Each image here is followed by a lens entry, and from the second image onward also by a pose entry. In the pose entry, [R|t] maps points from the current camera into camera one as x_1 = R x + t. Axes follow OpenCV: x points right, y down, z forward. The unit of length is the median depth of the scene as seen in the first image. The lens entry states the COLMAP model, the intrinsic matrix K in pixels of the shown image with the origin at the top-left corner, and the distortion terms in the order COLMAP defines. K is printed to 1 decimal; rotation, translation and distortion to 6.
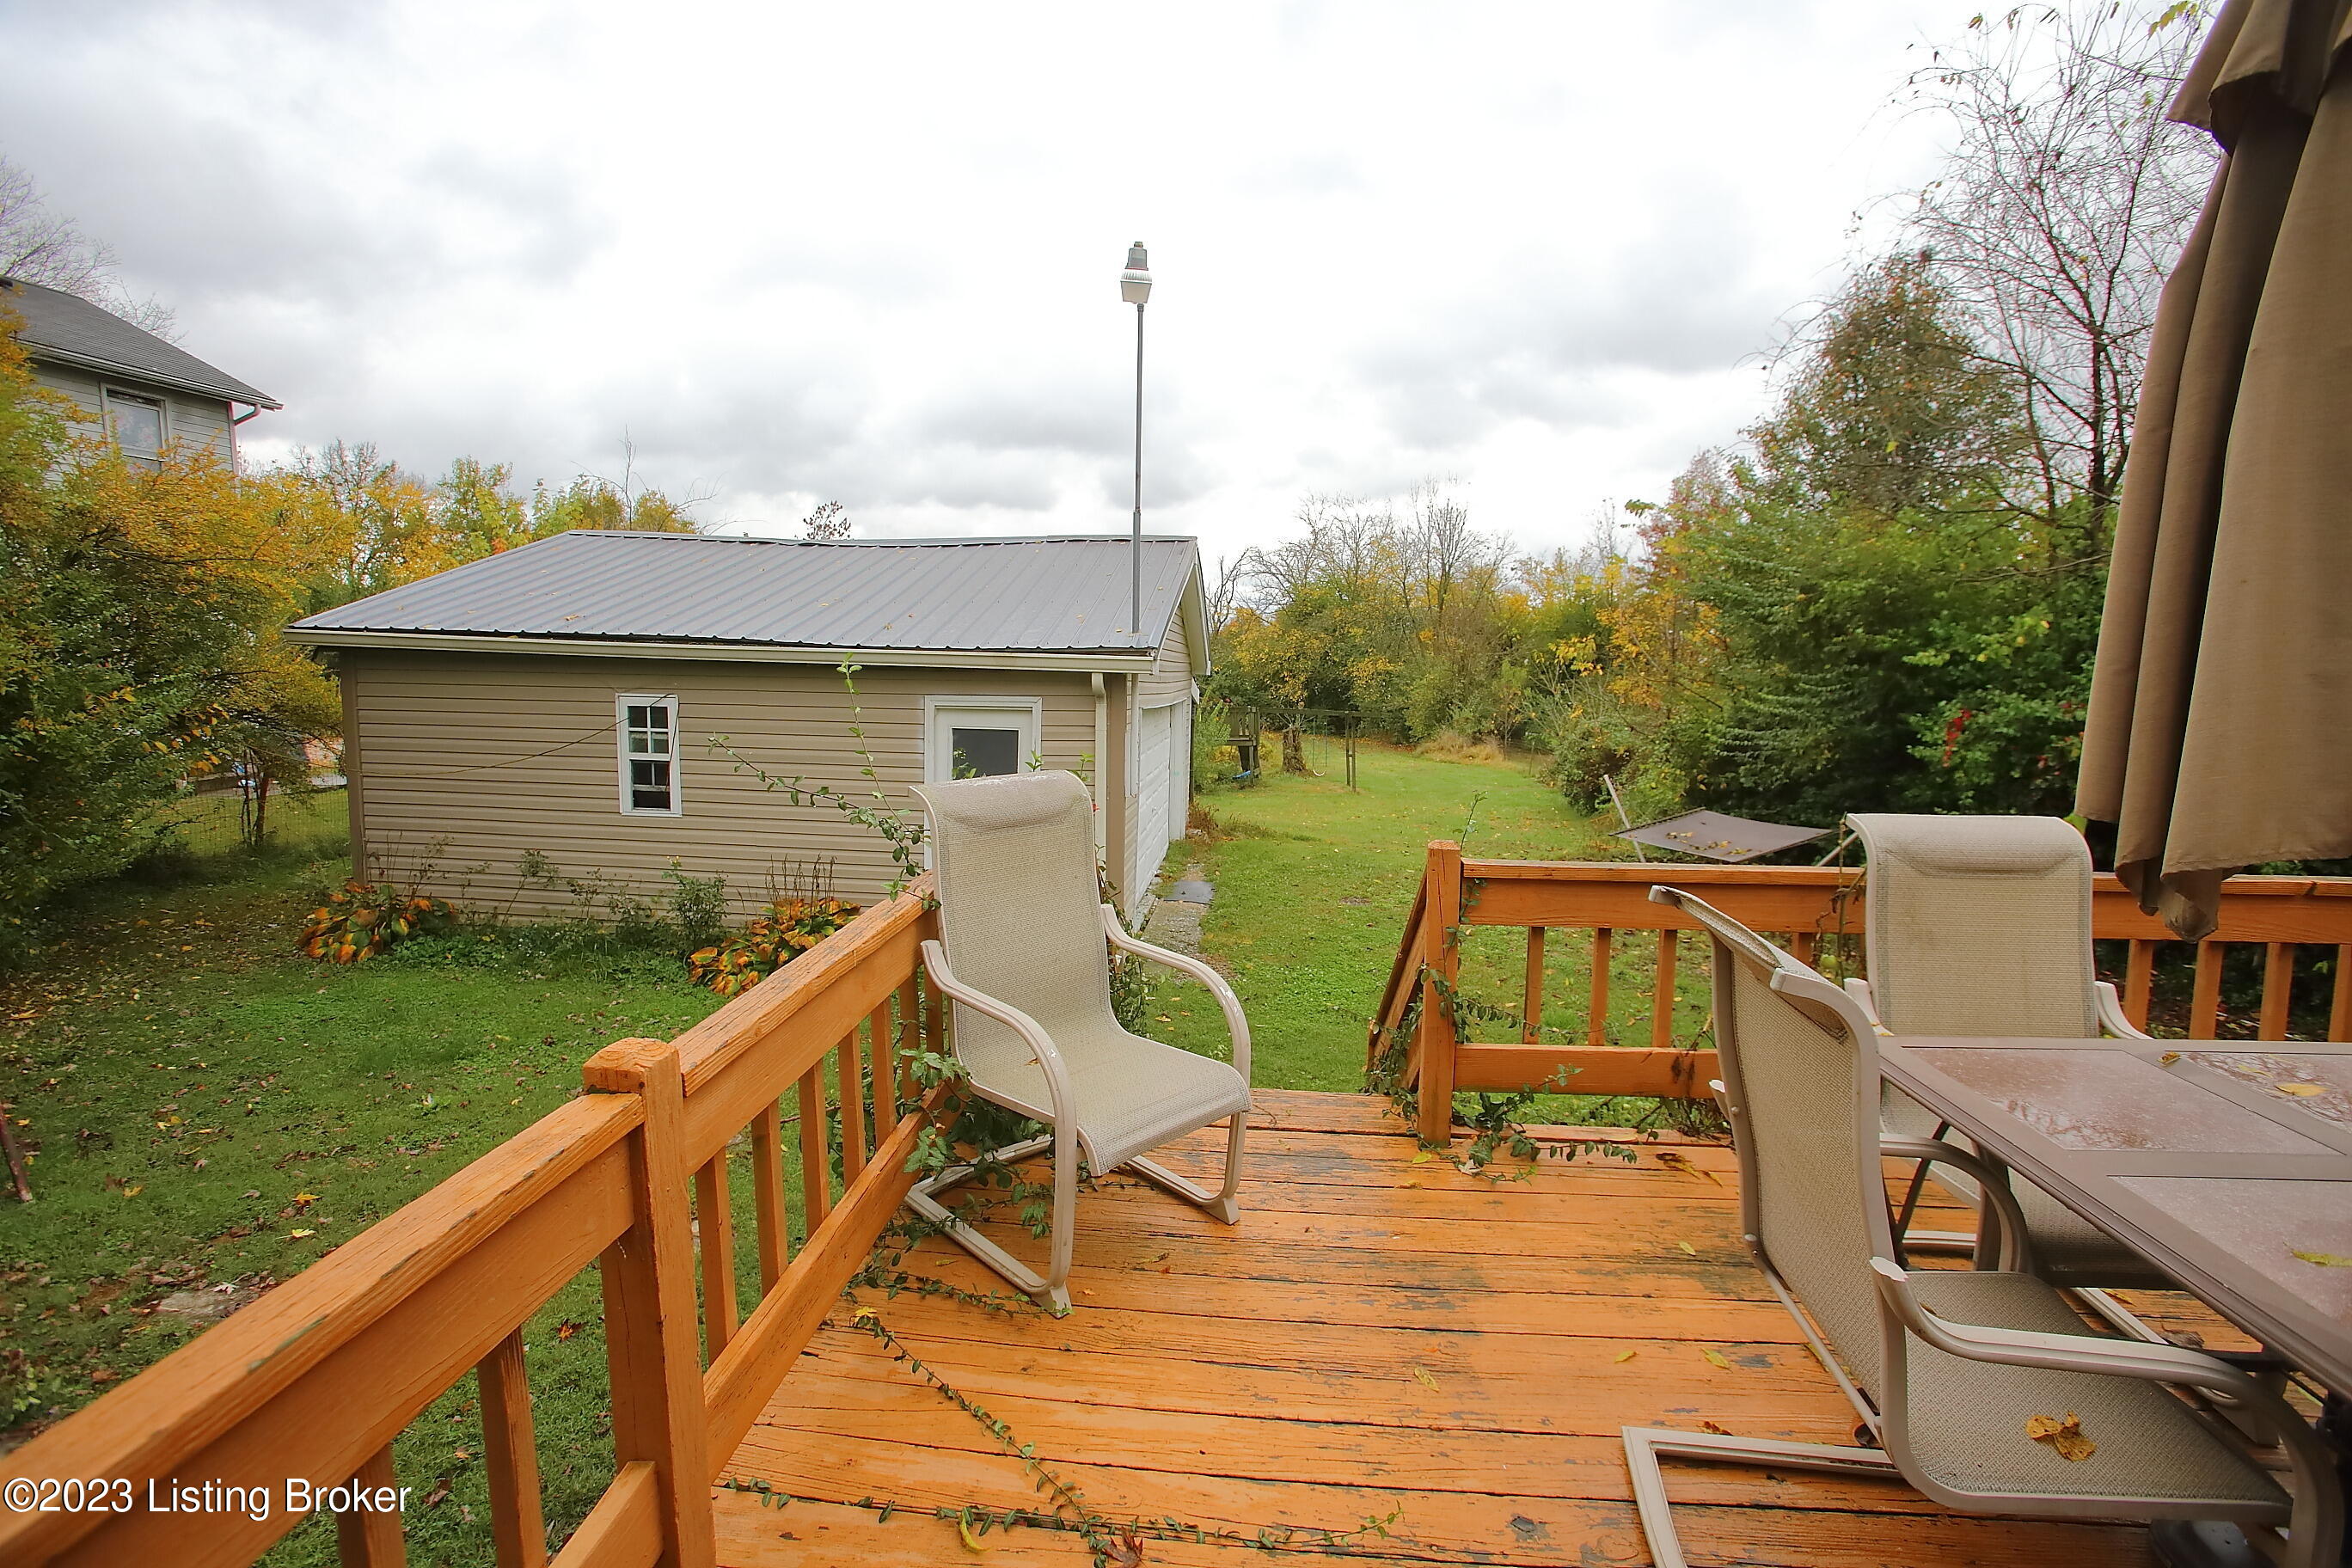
lens RADIAL K [[1083.6, 0, 1176.0], [0, 1083.6, 784.0], [0, 0, 1]] dist [-0.076867, 0.031044]
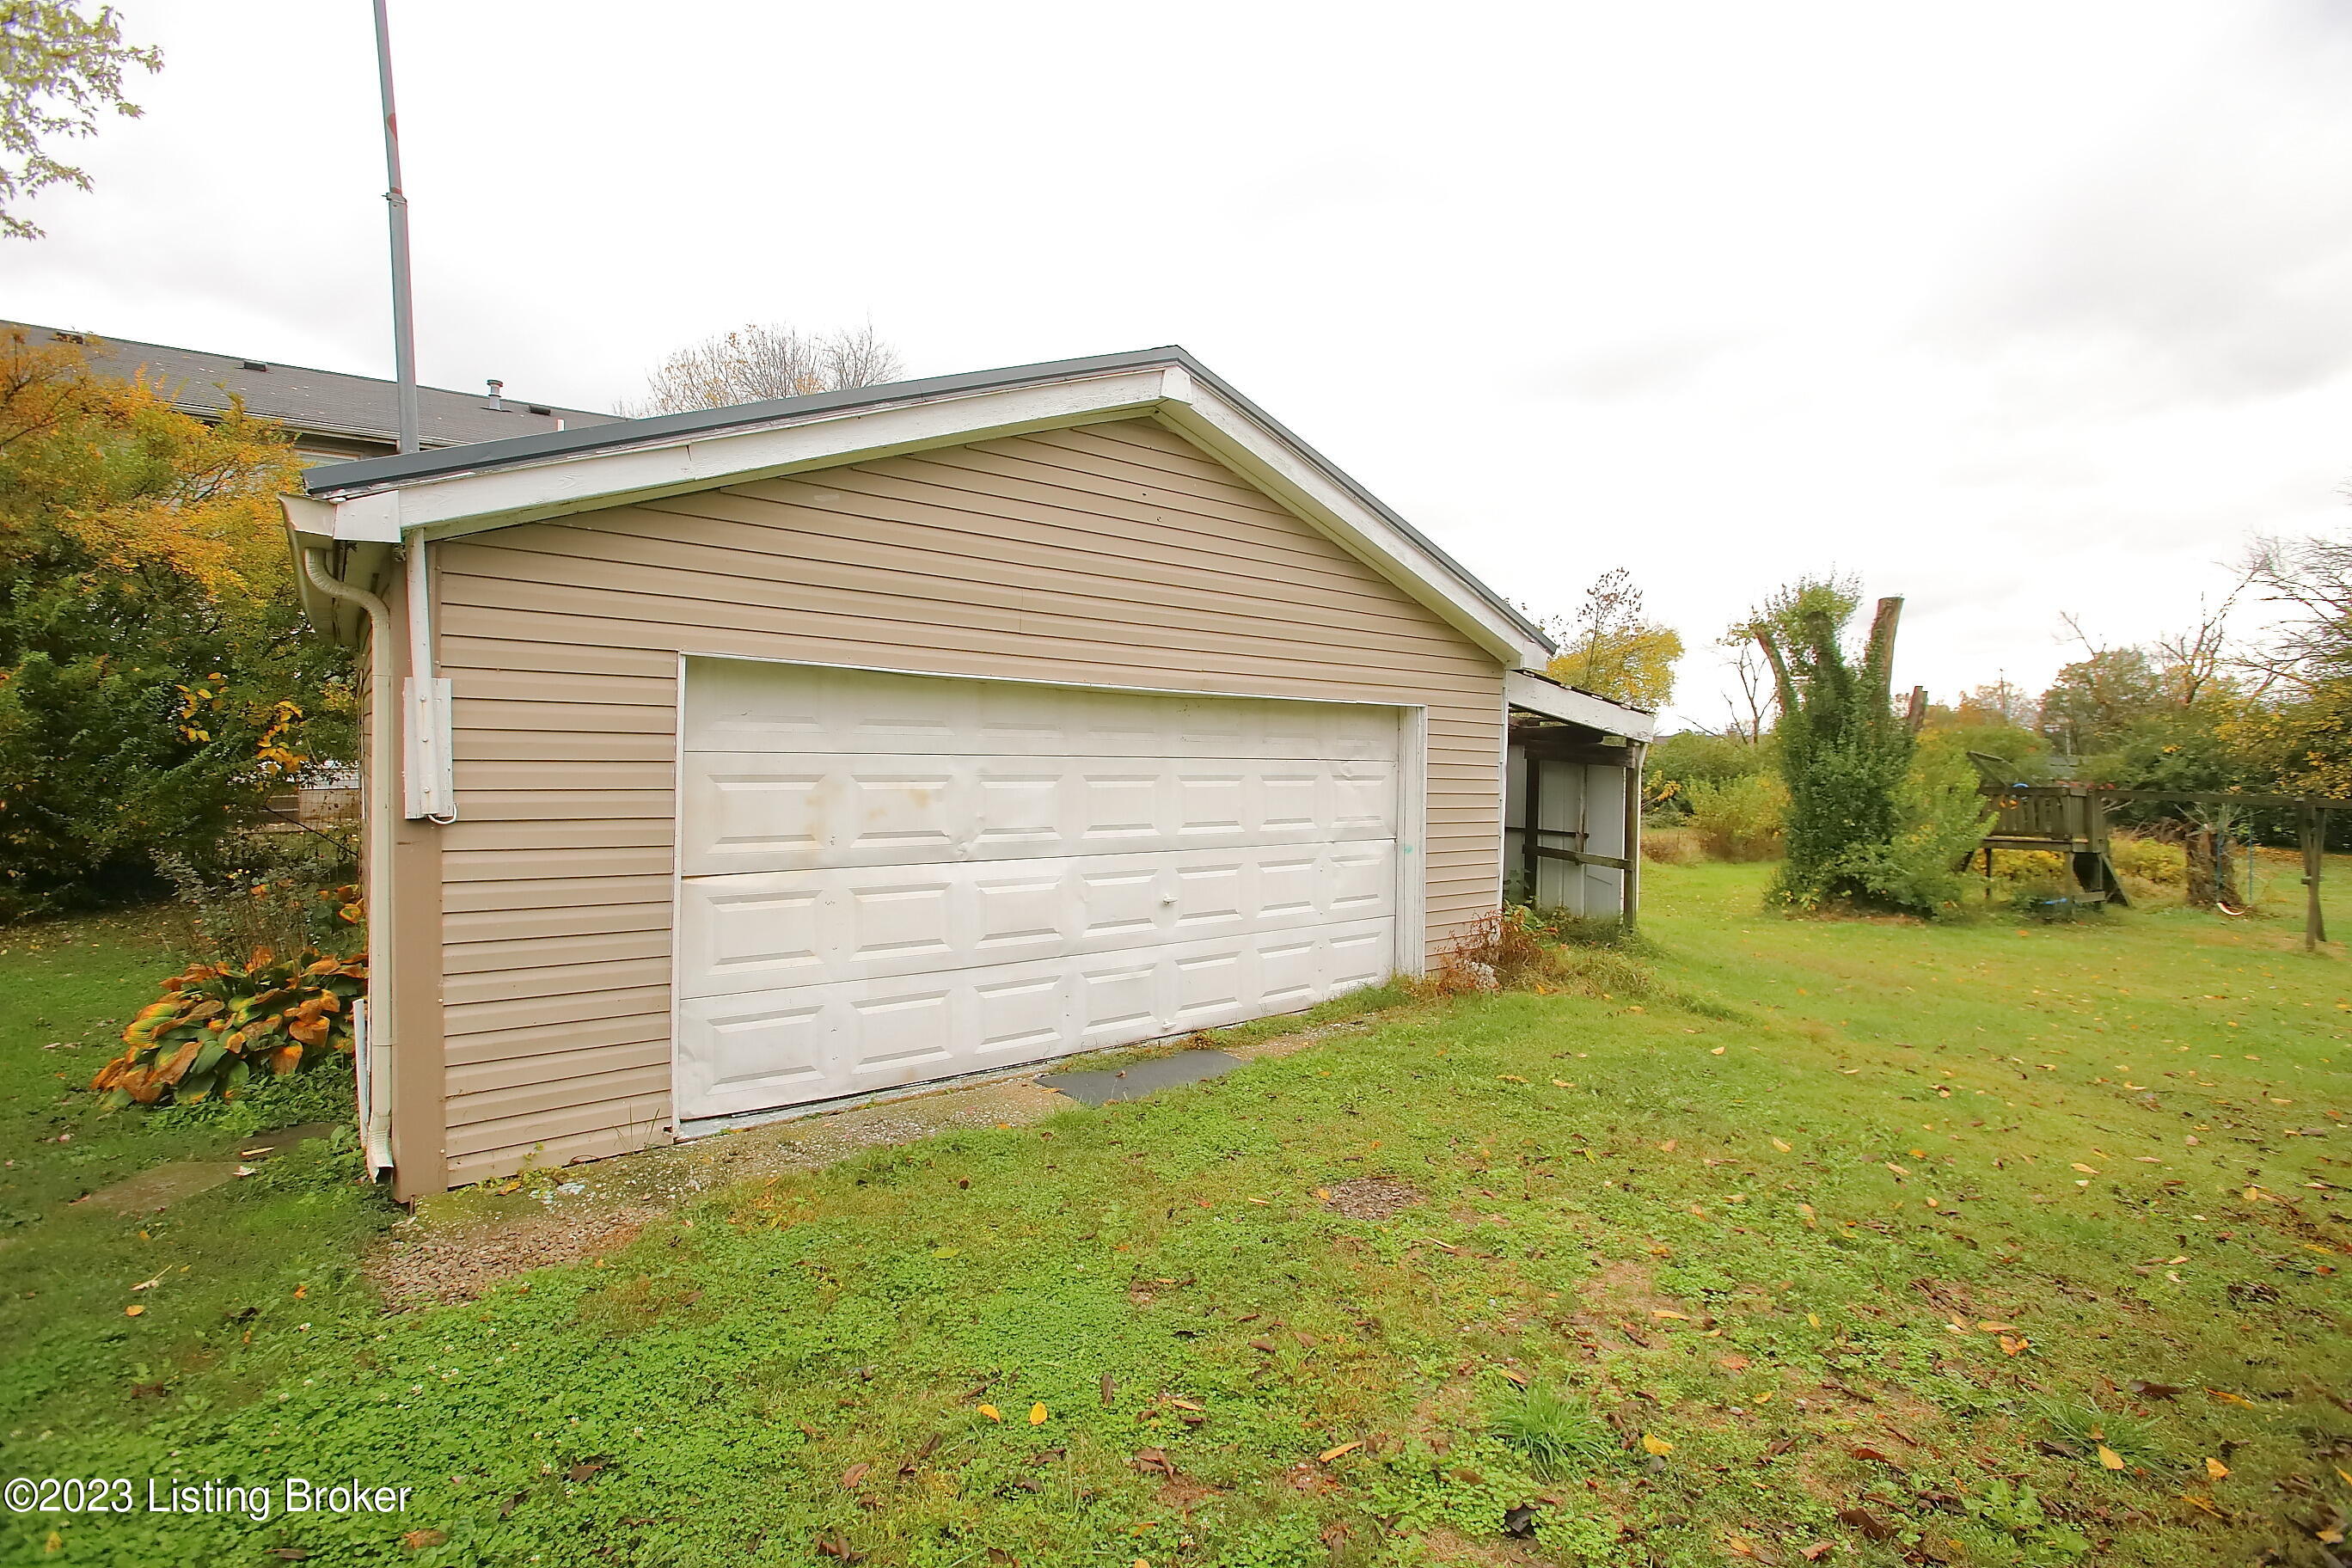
lens RADIAL K [[1074.0, 0, 1176.0], [0, 1074.0, 784.0], [0, 0, 1]] dist [-0.058029, 0.018362]
pose [[0.692638, 0.014497, -0.721140, 0.384438], [-0.080348, 0.995126, -0.057167, -0.002780], [0.716797, 0.097539, 0.690427, 0.715686]]
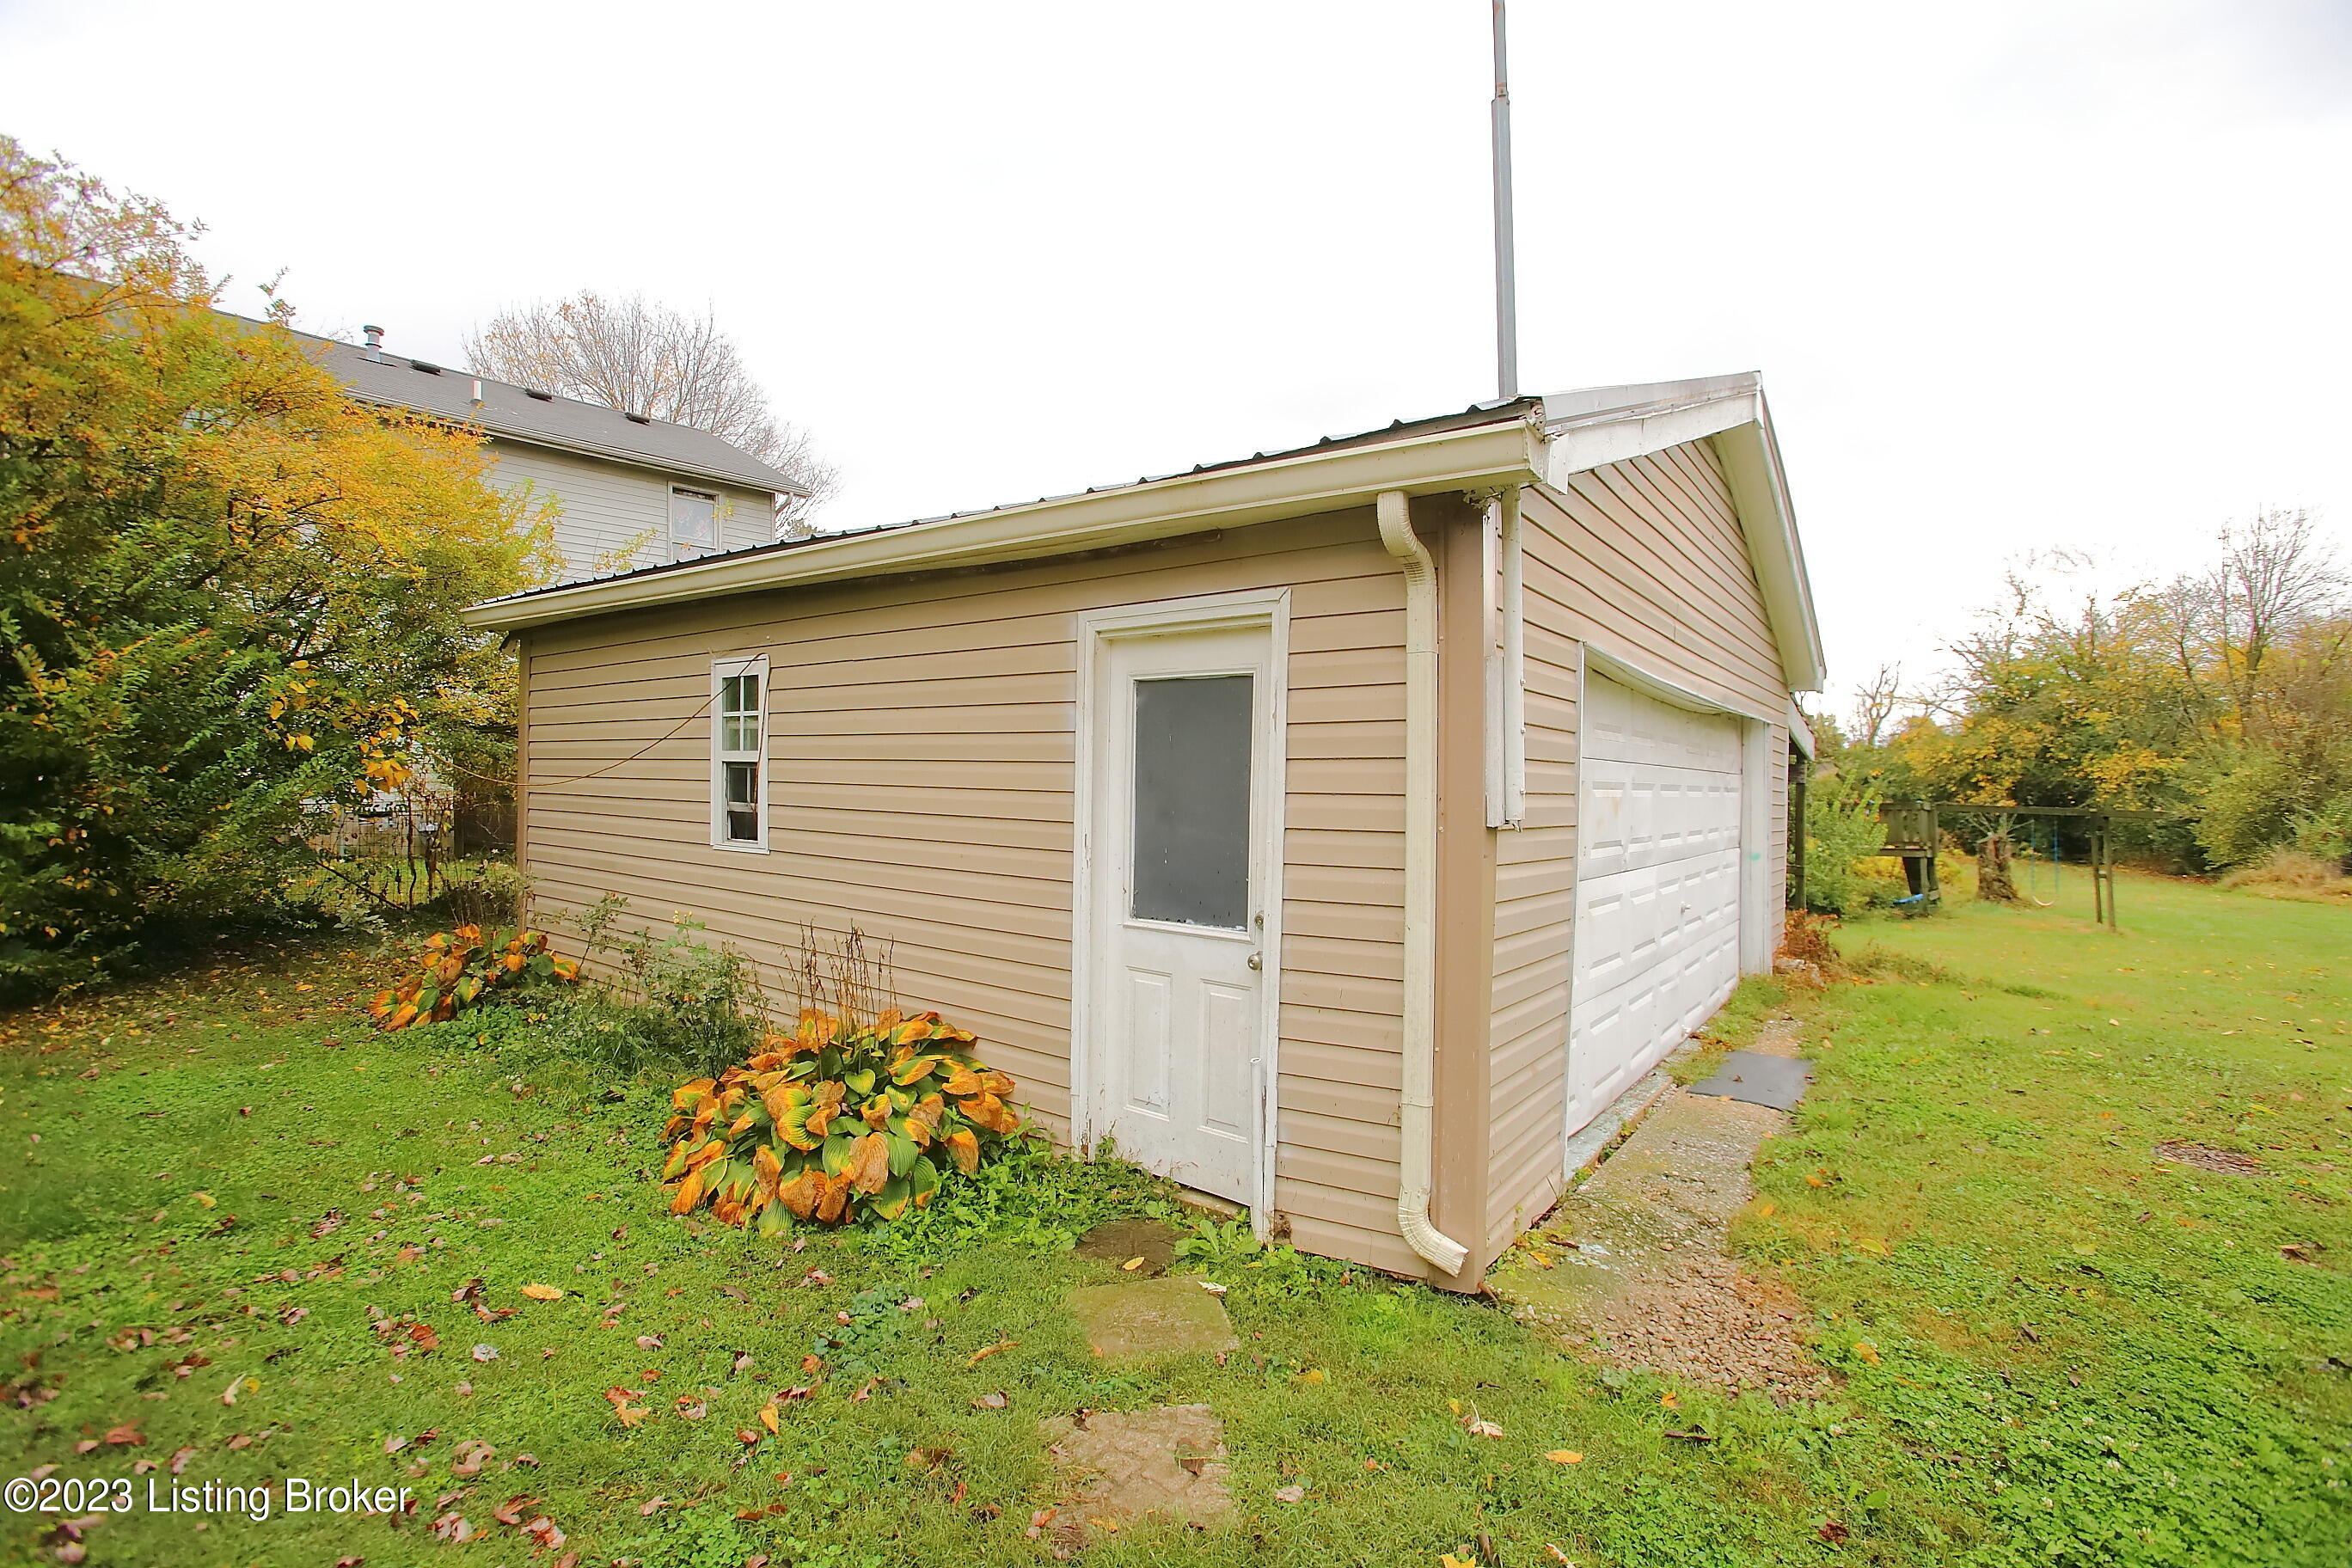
lens RADIAL K [[1079.0, 0, 1183.3], [0, 1079.0, 778.8], [0, 0, 1]] dist [-0.070083, 0.030224]
pose [[0.852296, -0.008478, -0.522991, 0.046626], [-0.054516, 0.992983, -0.104940, 0.031547], [0.520211, 0.117951, 0.845854, 0.481480]]
